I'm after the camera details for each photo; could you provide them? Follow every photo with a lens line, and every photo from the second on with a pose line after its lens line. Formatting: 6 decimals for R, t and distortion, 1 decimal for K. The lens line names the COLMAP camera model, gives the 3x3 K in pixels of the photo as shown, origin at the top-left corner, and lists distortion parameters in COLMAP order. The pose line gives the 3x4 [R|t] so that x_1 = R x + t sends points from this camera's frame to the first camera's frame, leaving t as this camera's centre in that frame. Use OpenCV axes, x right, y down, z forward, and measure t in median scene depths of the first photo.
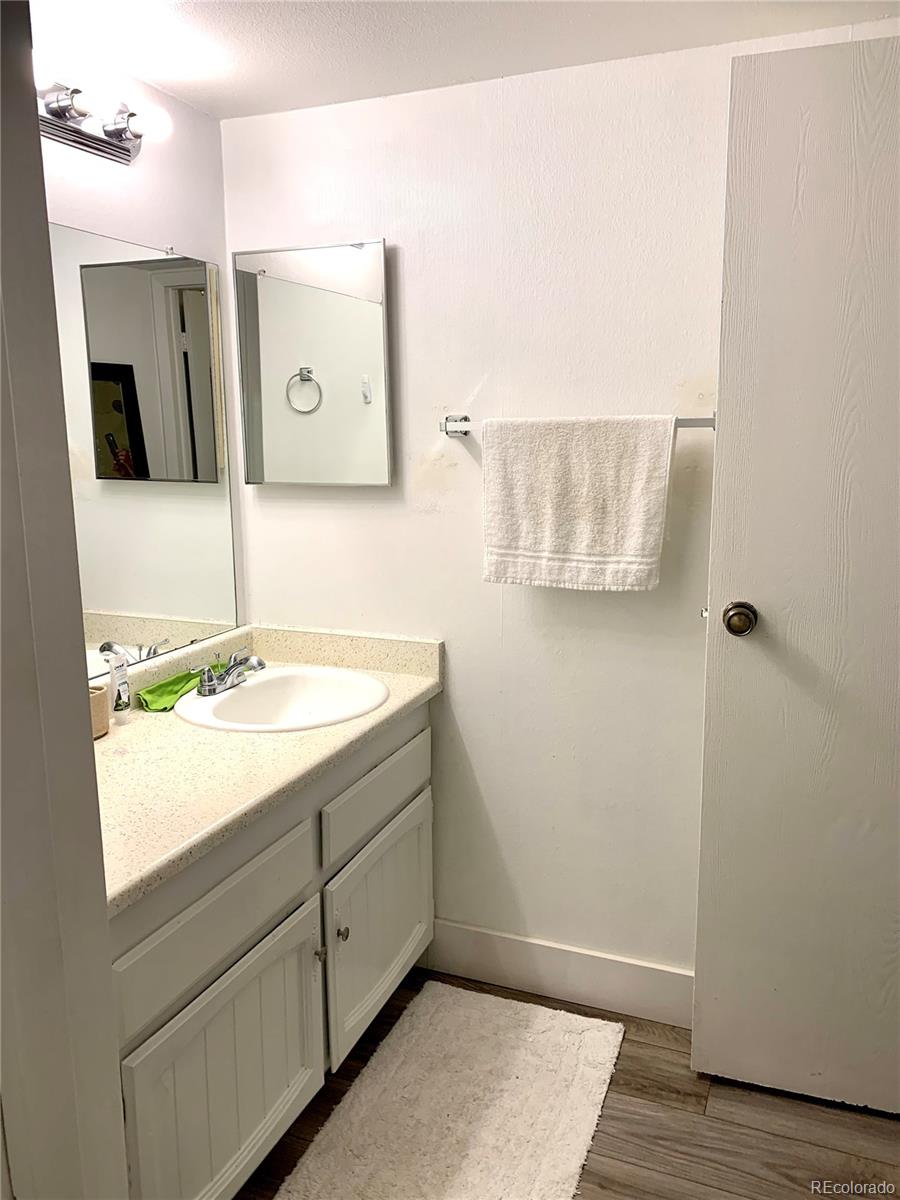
lens RADIAL K [[958.0, 0, 450.0], [0, 958.0, 600.0], [0, 0, 1]] dist [0.082094, -0.004061]
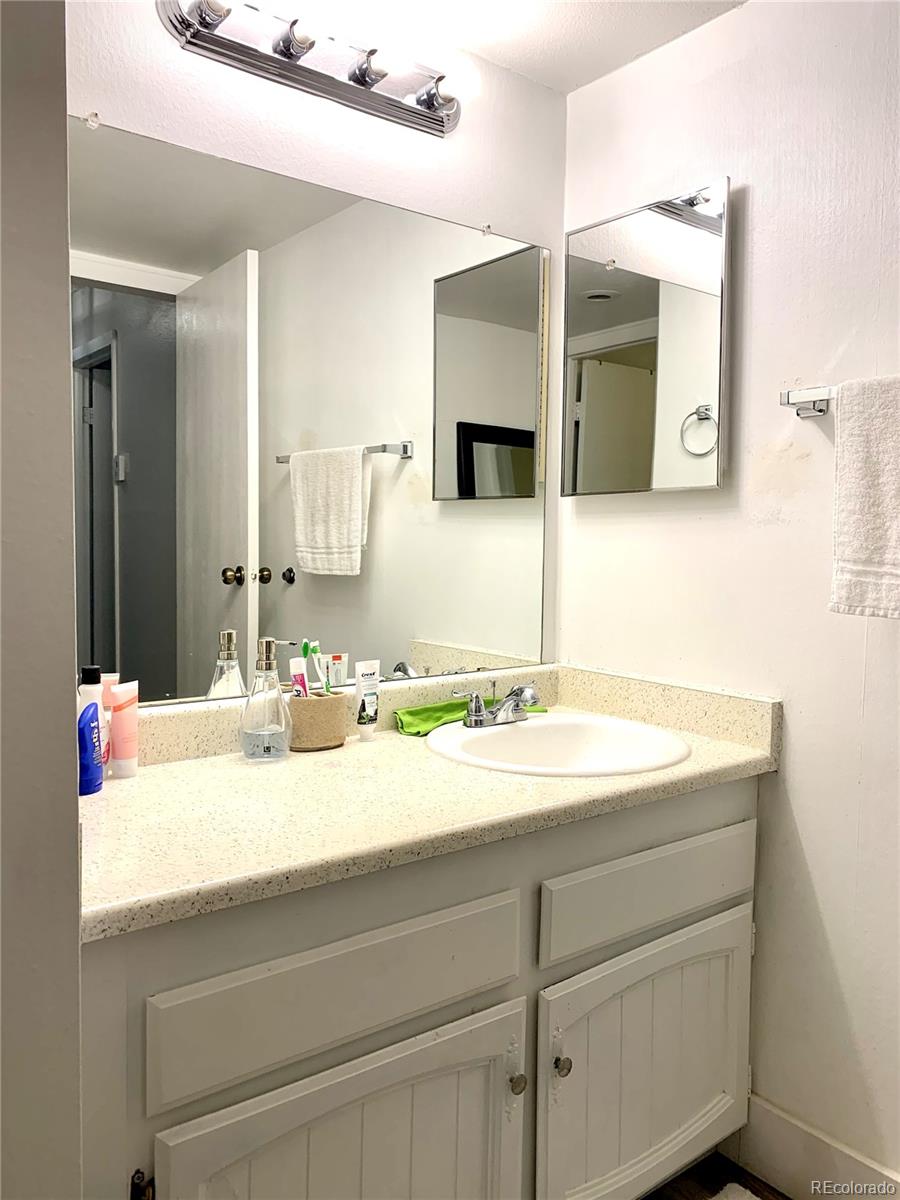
lens RADIAL K [[925.8, 0, 450.0], [0, 925.8, 600.0], [0, 0, 1]] dist [0.052783, -0.059151]
pose [[0.864645, 0.055615, -0.499296, 0.135267], [-0.117927, 0.988553, -0.094104, 0.068886], [0.488347, 0.140247, 0.861306, 0.280576]]
